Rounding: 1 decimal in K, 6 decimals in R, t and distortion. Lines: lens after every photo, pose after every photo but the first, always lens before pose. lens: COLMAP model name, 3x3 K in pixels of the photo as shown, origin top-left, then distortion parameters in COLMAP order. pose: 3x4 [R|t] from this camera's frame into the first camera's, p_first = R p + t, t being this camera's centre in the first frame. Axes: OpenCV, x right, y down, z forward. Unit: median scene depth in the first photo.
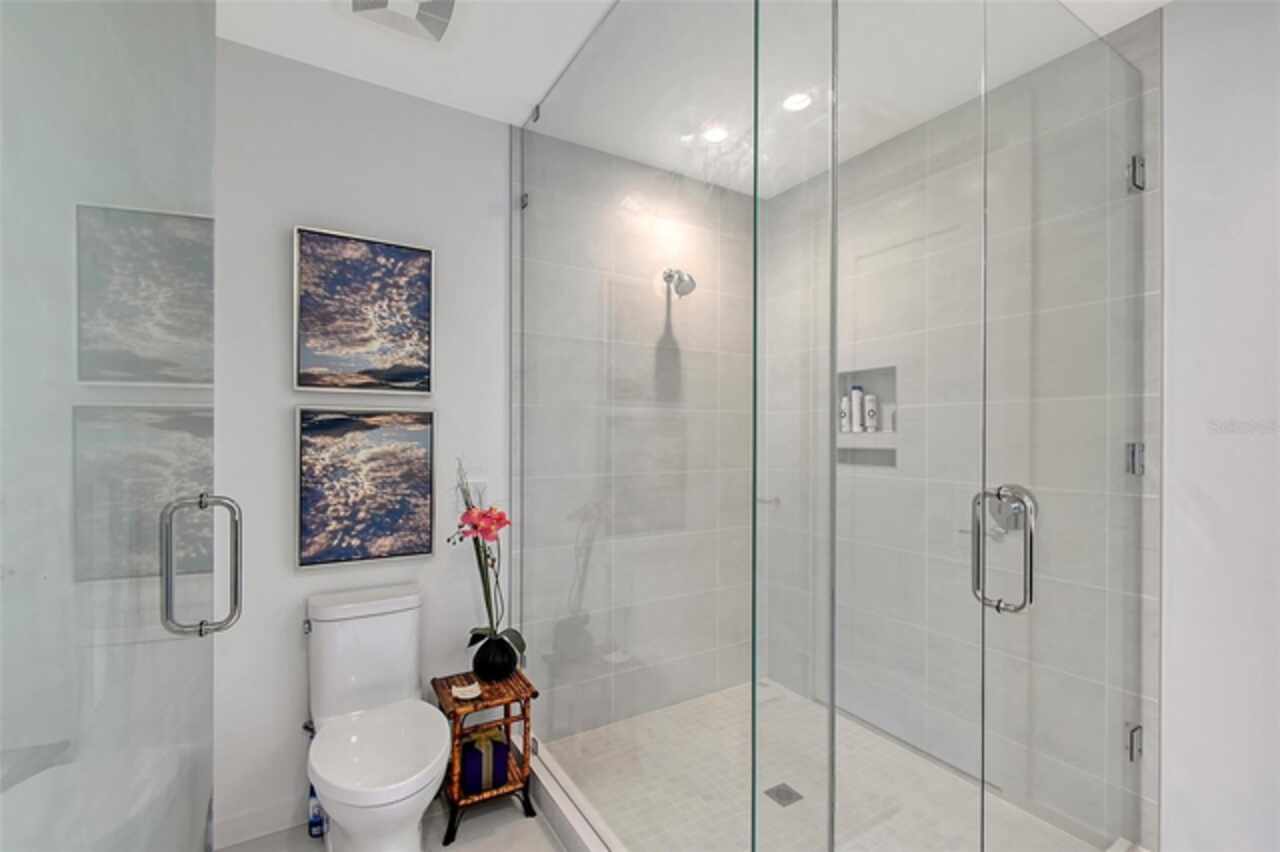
lens RADIAL K [[576.9, 0, 632.6], [0, 576.9, 427.0], [0, 0, 1]] dist [-0.000472, -0.002525]
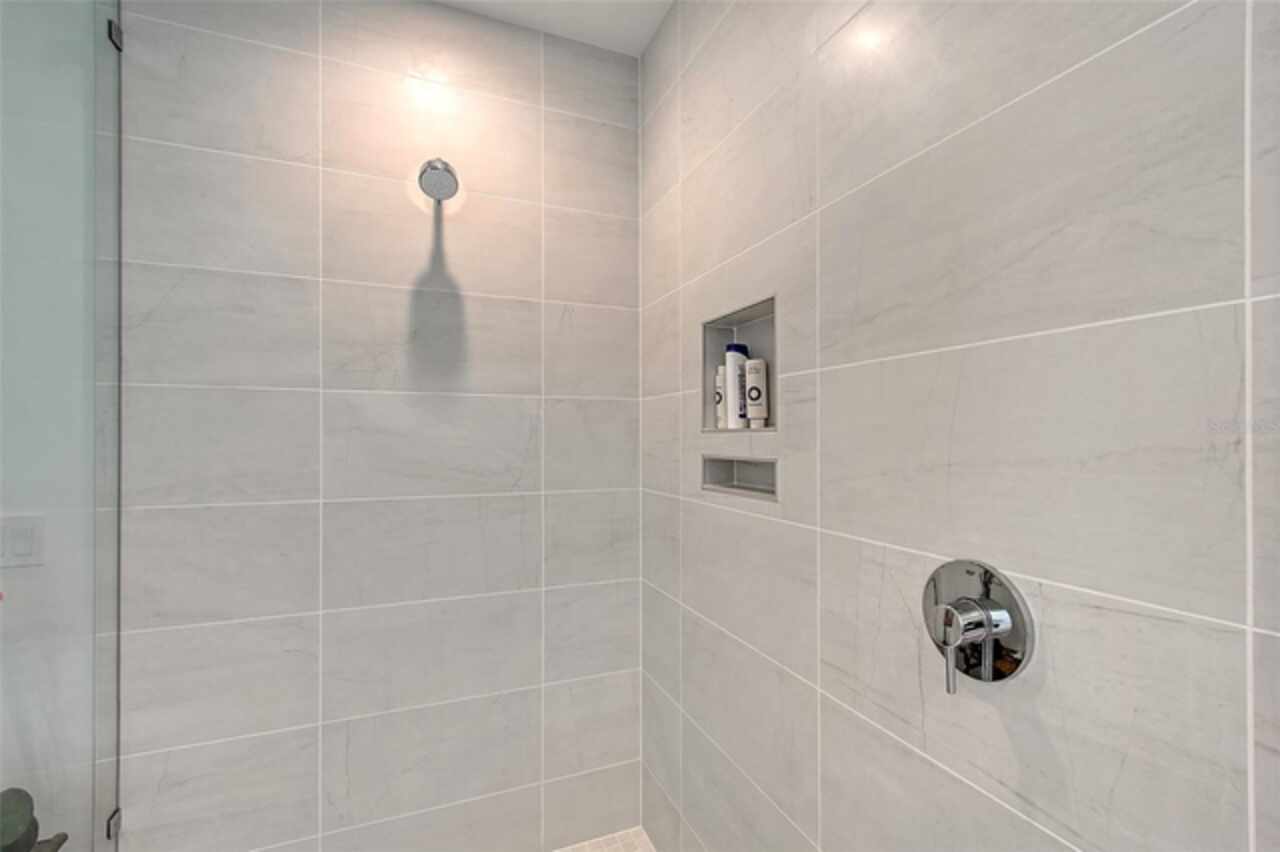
lens RADIAL K [[576.9, 0, 645.7], [0, 576.9, 428.6], [0, 0, 1]] dist [-0.000472, -0.002525]
pose [[0.990216, -0.006320, -0.139399, 0.382339], [0.006209, 0.999980, -0.001235, 0.008739], [0.139404, 0.000358, 0.990236, 0.452064]]
